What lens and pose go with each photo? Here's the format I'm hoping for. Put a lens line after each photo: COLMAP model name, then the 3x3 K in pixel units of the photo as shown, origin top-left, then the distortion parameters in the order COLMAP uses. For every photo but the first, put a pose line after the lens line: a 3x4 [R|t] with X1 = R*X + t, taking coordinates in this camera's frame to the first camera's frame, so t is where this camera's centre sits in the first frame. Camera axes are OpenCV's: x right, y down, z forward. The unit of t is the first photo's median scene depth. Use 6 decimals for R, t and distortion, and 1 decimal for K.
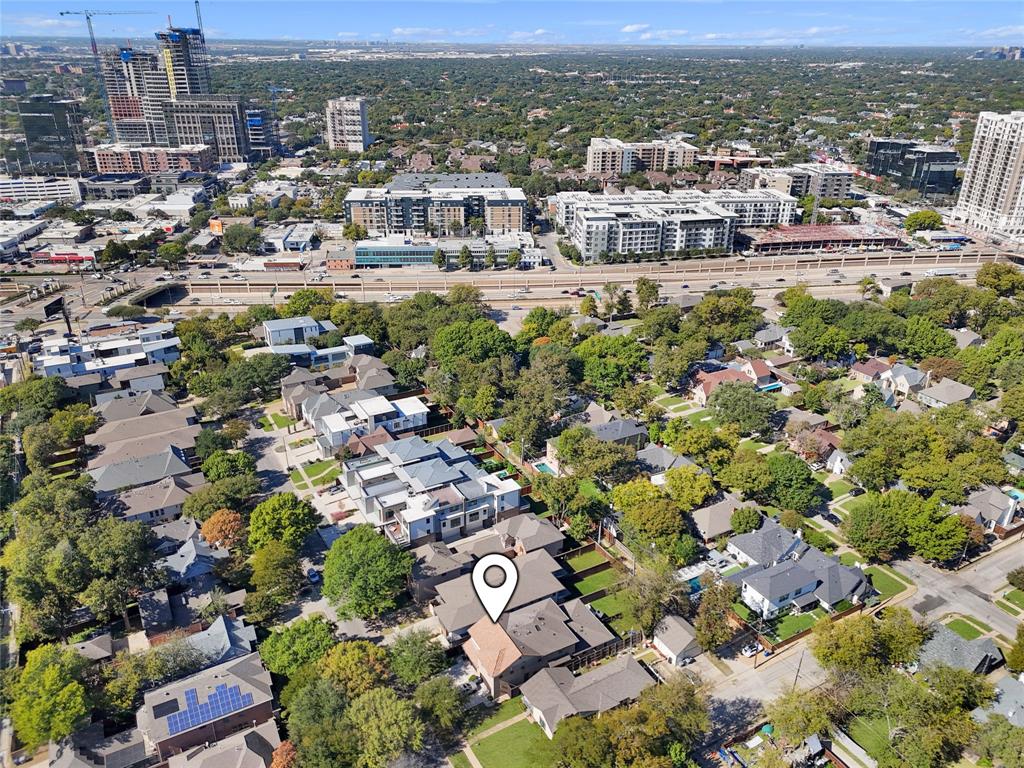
lens RADIAL K [[745.0, 0, 512.0], [0, 745.0, 384.0], [0, 0, 1]] dist [0.054425, -0.051379]
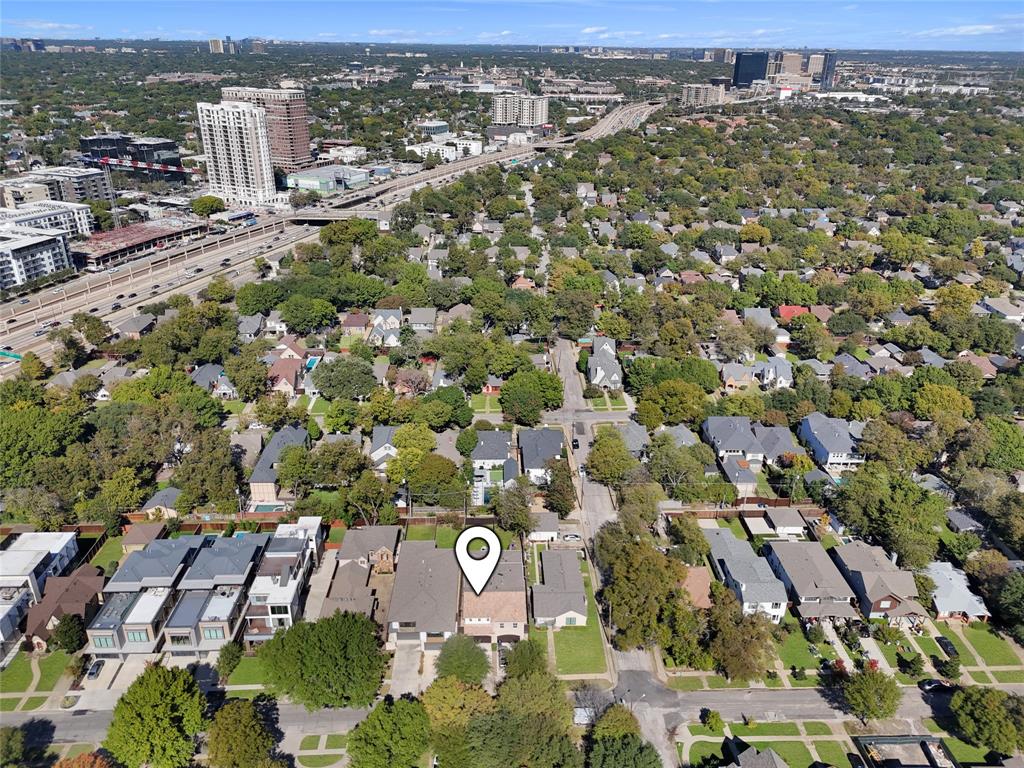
lens RADIAL K [[745.0, 0, 512.0], [0, 745.0, 384.0], [0, 0, 1]] dist [0.054425, -0.051379]
pose [[0.459522, -0.365401, 0.809519, -0.249252], [0.357220, 0.910517, 0.208214, -0.054030], [-0.813162, 0.193498, 0.548931, 0.099627]]
